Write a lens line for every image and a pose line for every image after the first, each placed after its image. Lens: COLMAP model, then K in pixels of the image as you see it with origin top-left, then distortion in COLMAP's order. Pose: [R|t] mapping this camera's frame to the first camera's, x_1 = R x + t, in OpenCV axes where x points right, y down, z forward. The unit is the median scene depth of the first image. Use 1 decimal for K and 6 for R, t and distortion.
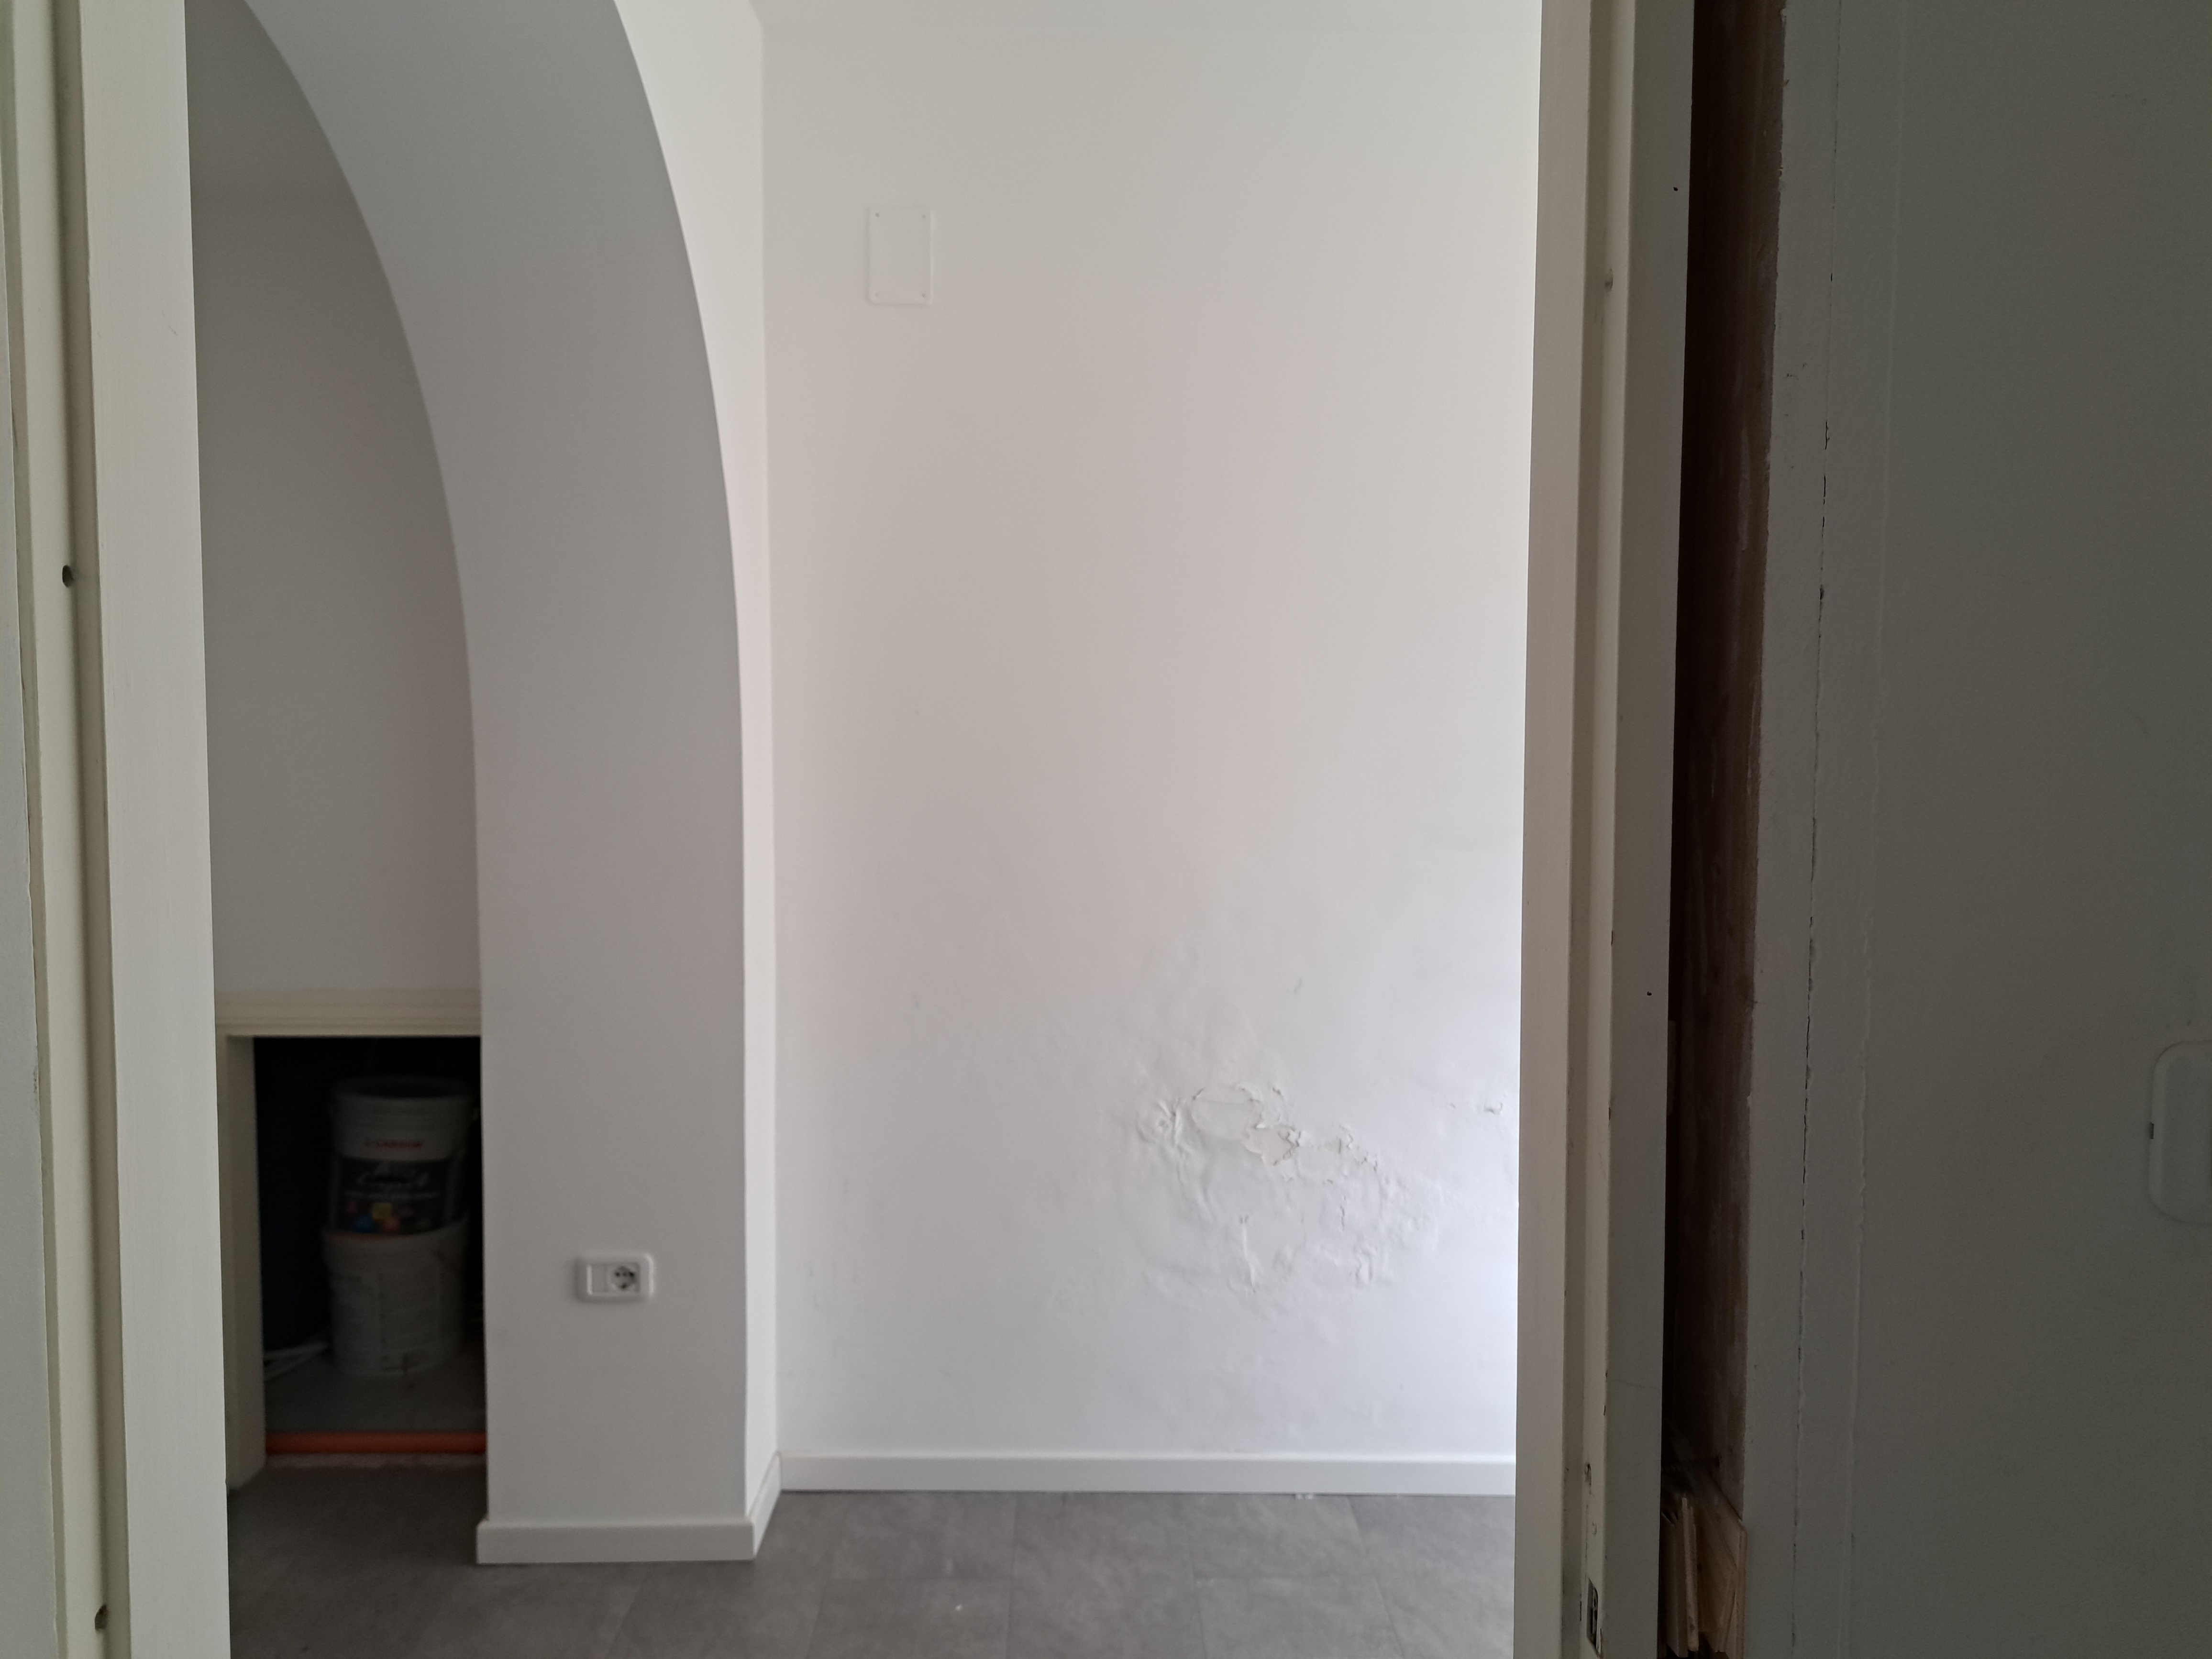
lens RADIAL K [[1564.5, 0, 1110.3], [0, 1564.5, 831.0], [0, 0, 1]] dist [0.079217, -0.070963]
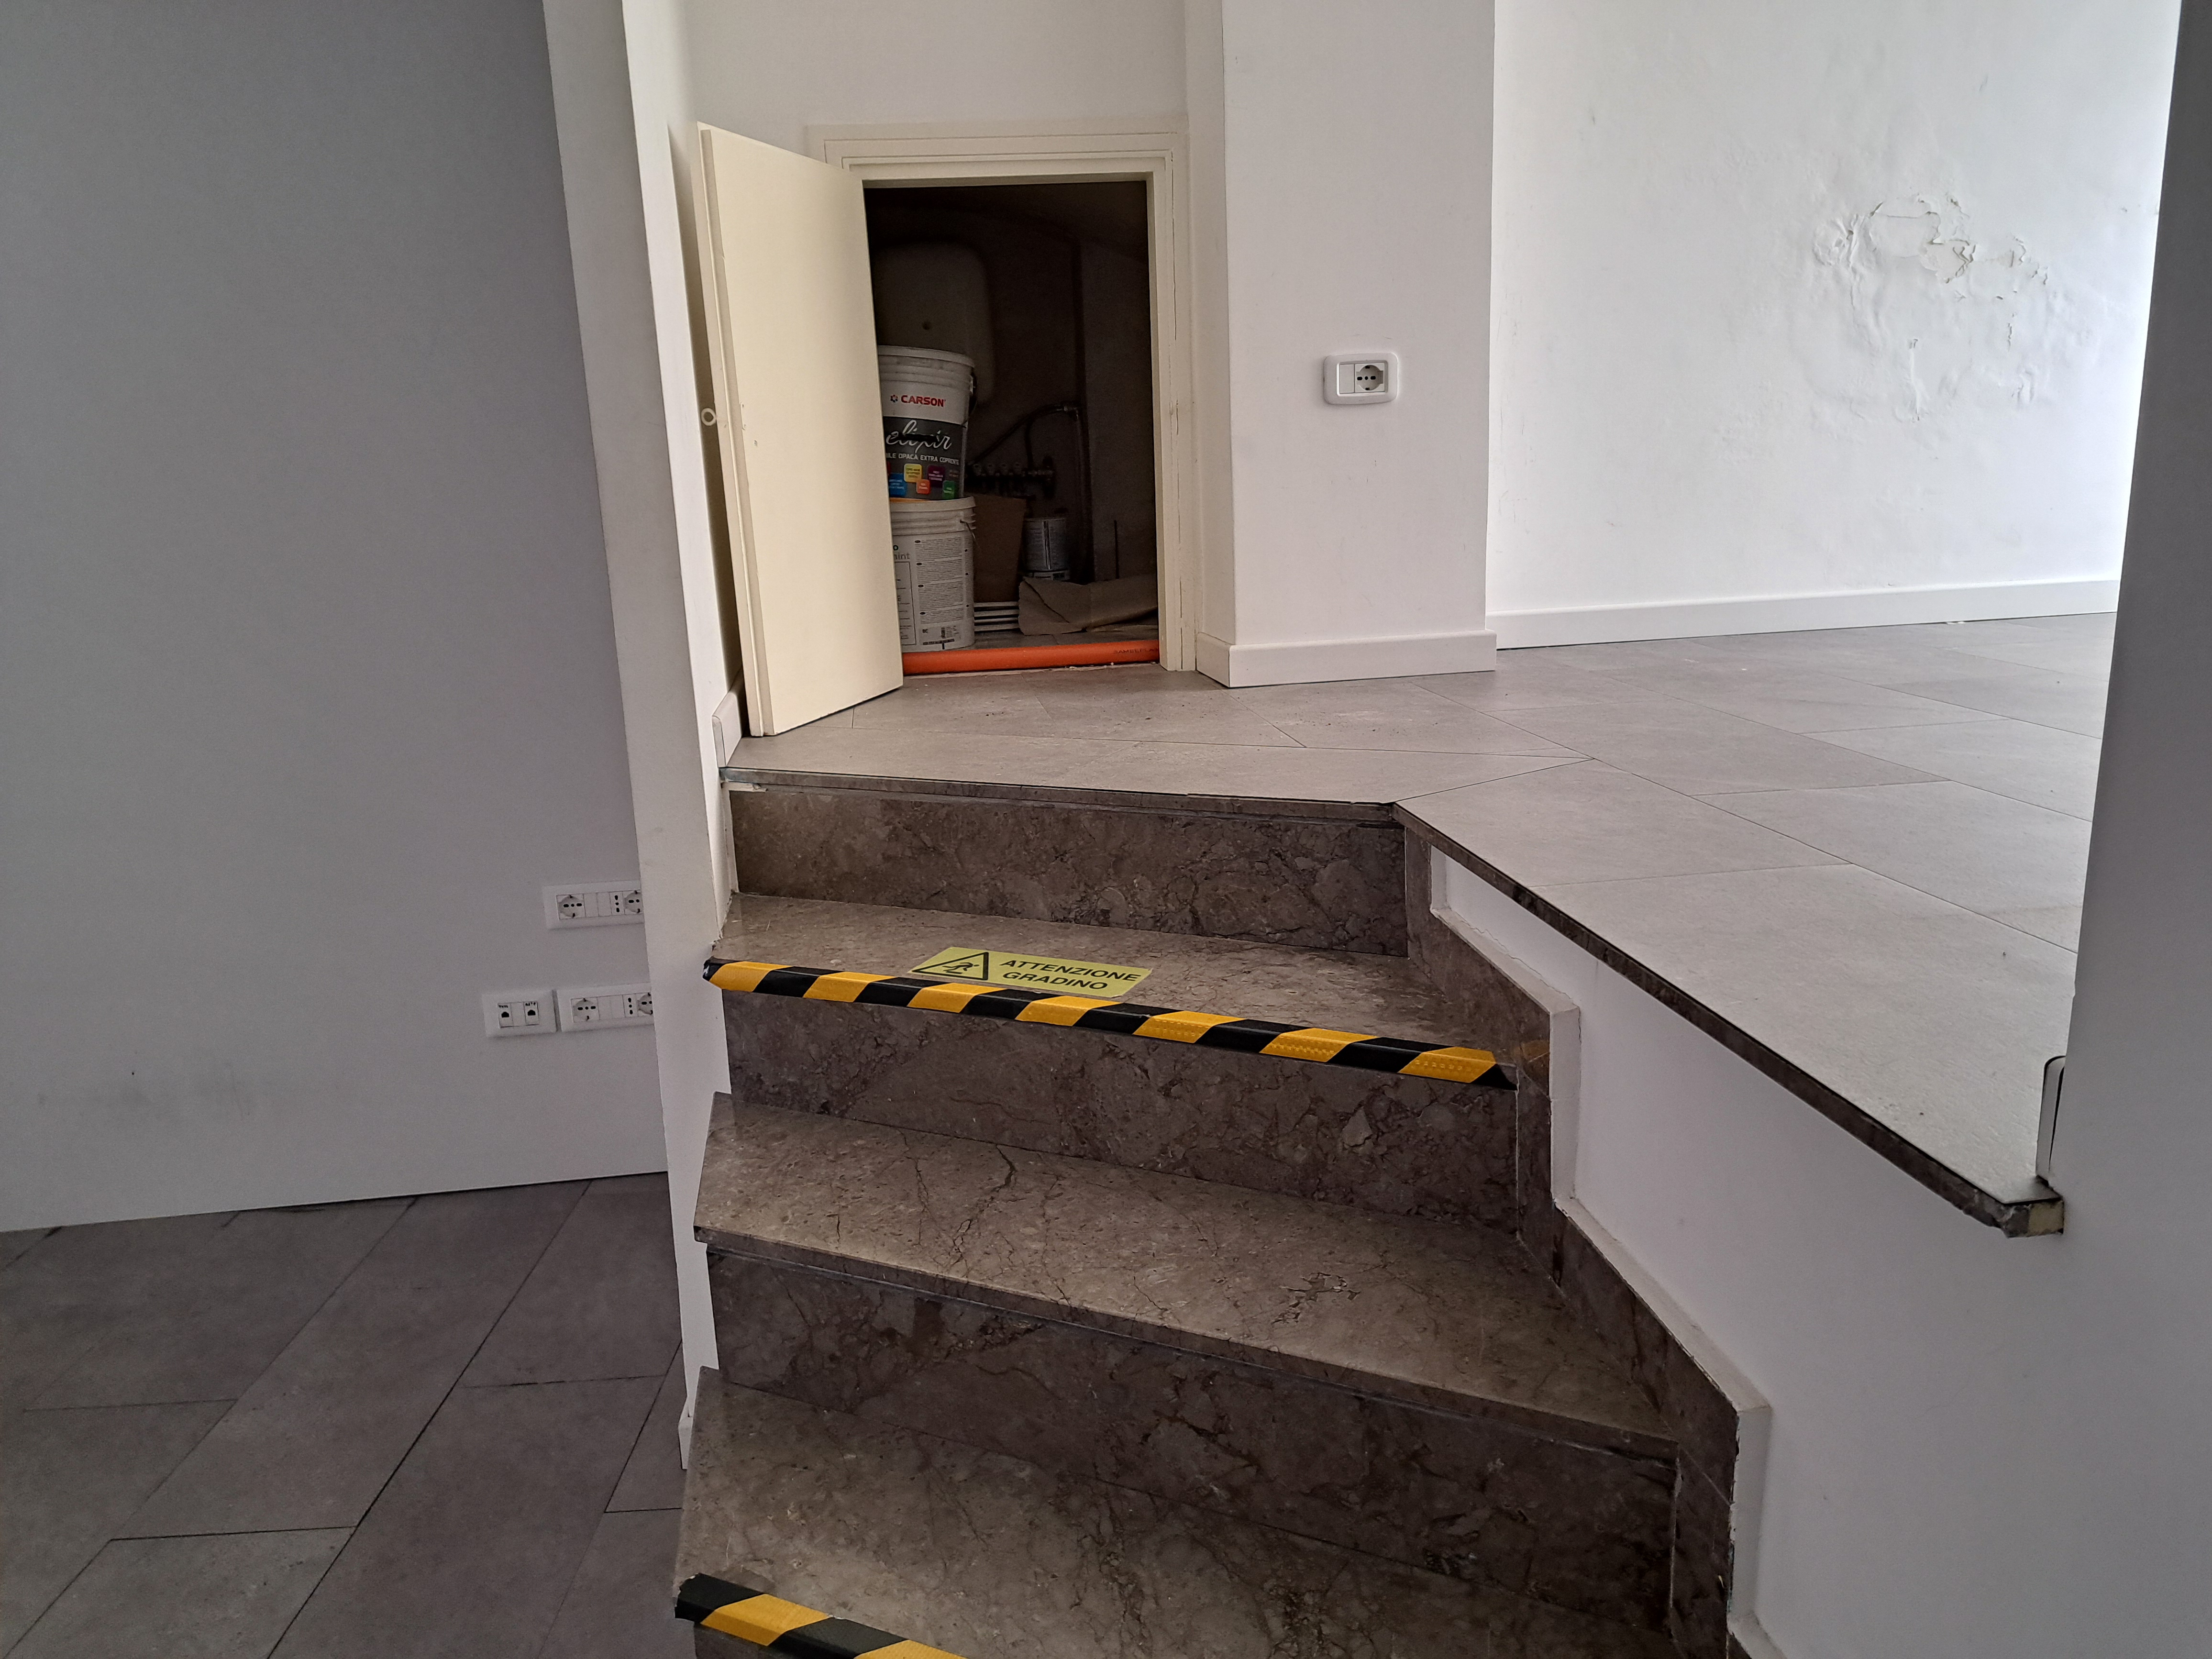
lens RADIAL K [[1564.5, 0, 1110.4], [0, 1564.5, 834.9], [0, 0, 1]] dist [0.079217, -0.070963]
pose [[0.993056, -0.070066, 0.094500, -0.527934], [0.052403, 0.982652, 0.177903, 0.345556], [-0.105325, -0.171715, 0.979500, 0.026737]]
